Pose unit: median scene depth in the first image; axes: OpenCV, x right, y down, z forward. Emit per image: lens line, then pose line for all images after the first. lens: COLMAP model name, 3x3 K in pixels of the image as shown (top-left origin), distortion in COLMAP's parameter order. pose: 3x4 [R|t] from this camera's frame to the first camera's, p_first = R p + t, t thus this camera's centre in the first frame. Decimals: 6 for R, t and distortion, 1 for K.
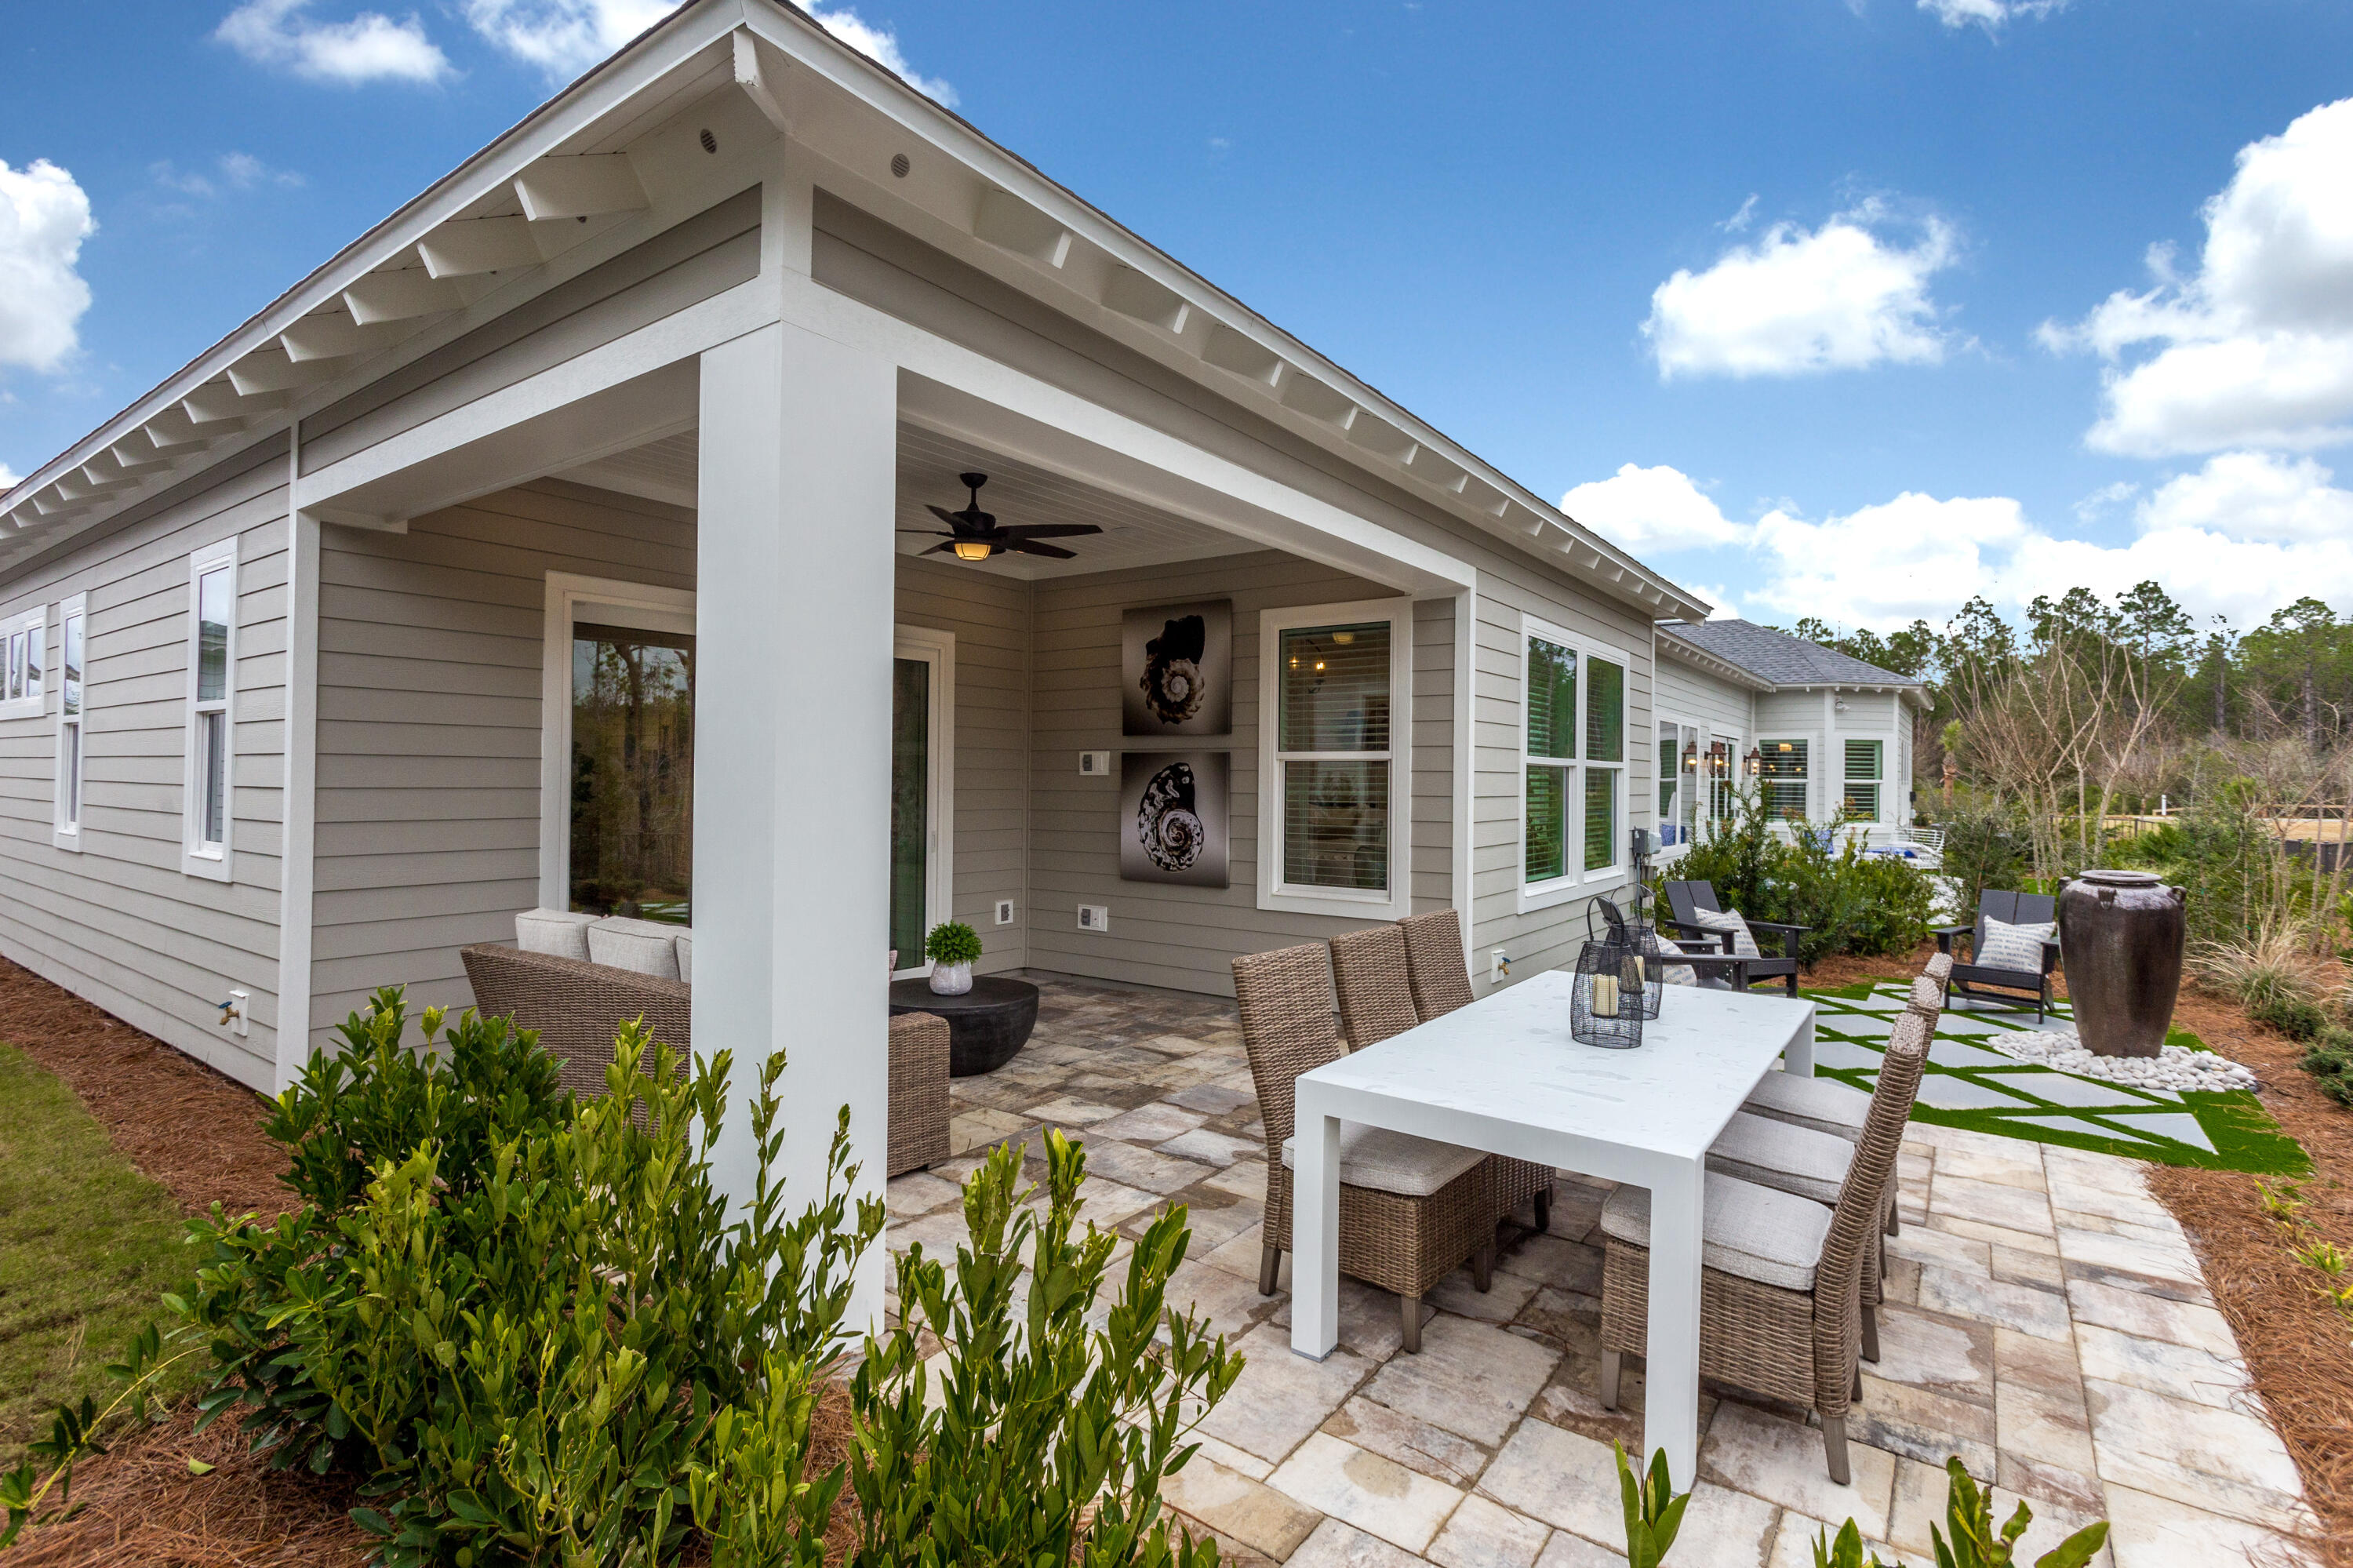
lens RADIAL K [[1117.1, 0, 1170.8], [0, 1117.1, 764.5], [0, 0, 1]] dist [0.002212, 0.000054]
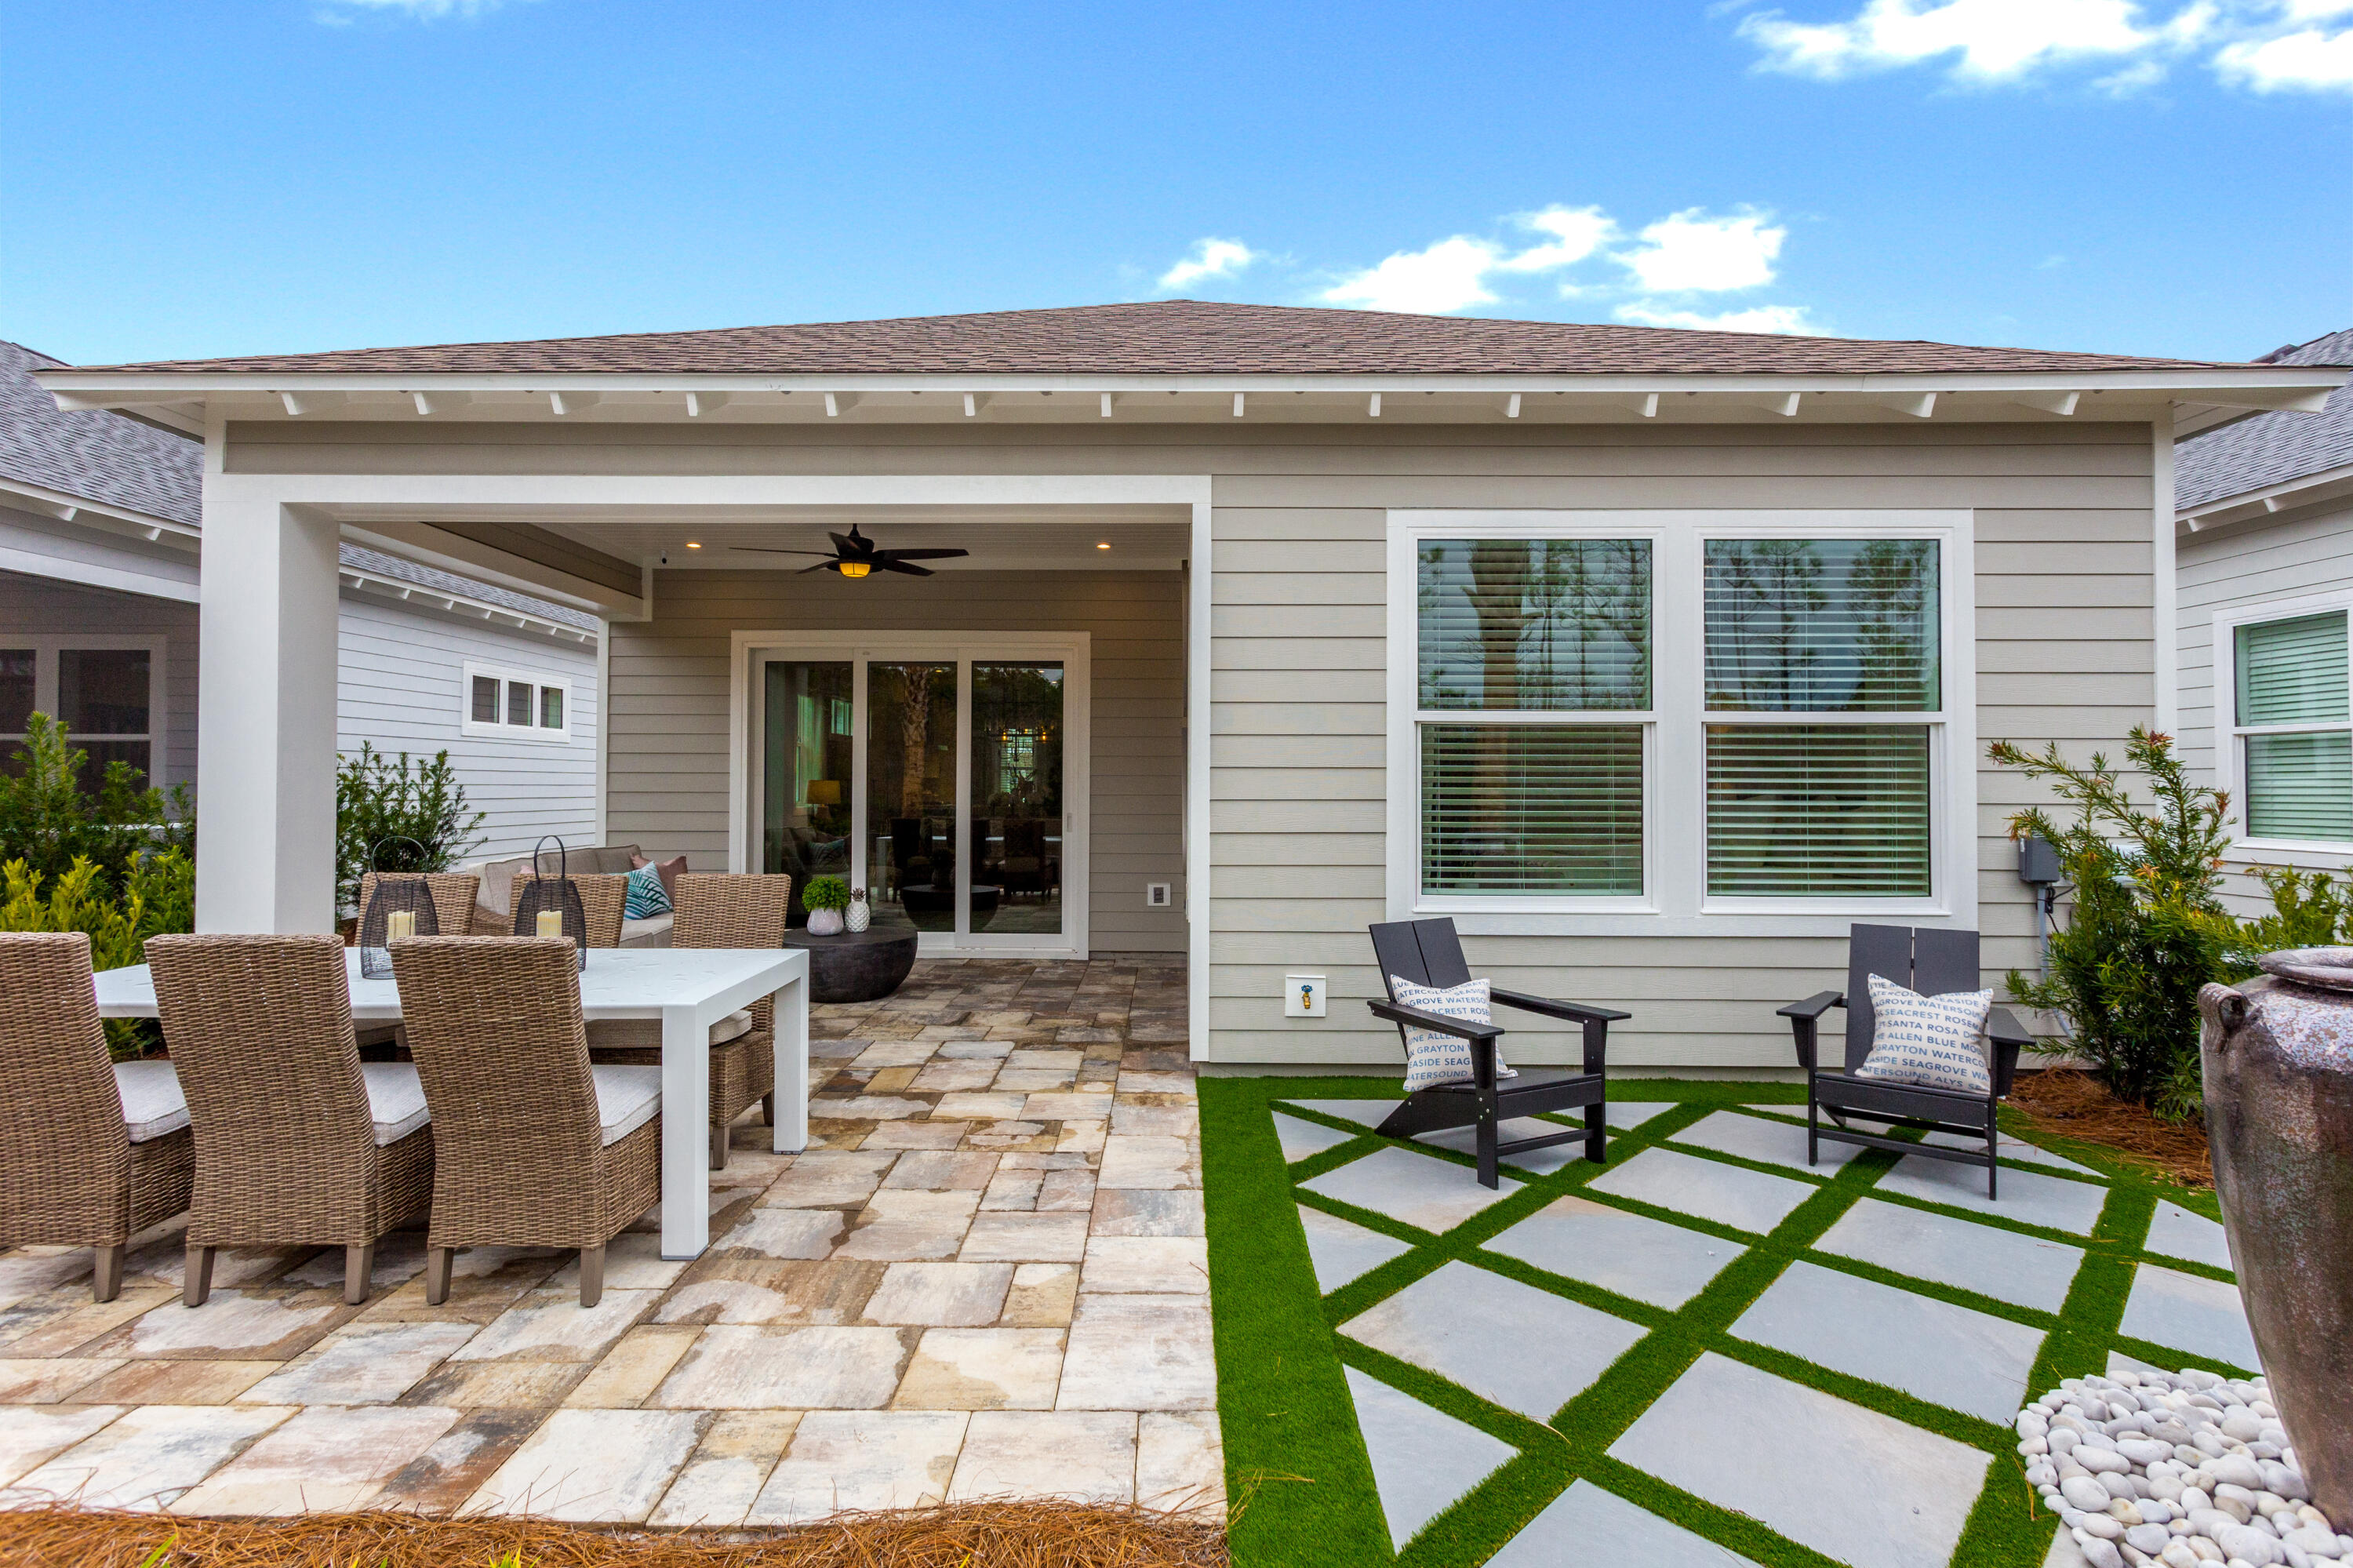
lens RADIAL K [[1117.1, 0, 1170.8], [0, 1117.1, 764.5], [0, 0, 1]] dist [0.002212, 0.000054]
pose [[0.581299, -0.024610, -0.813318, 0.804033], [0.012593, 0.999695, -0.021248, 0.039066], [0.813593, 0.002109, 0.581431, 0.469023]]
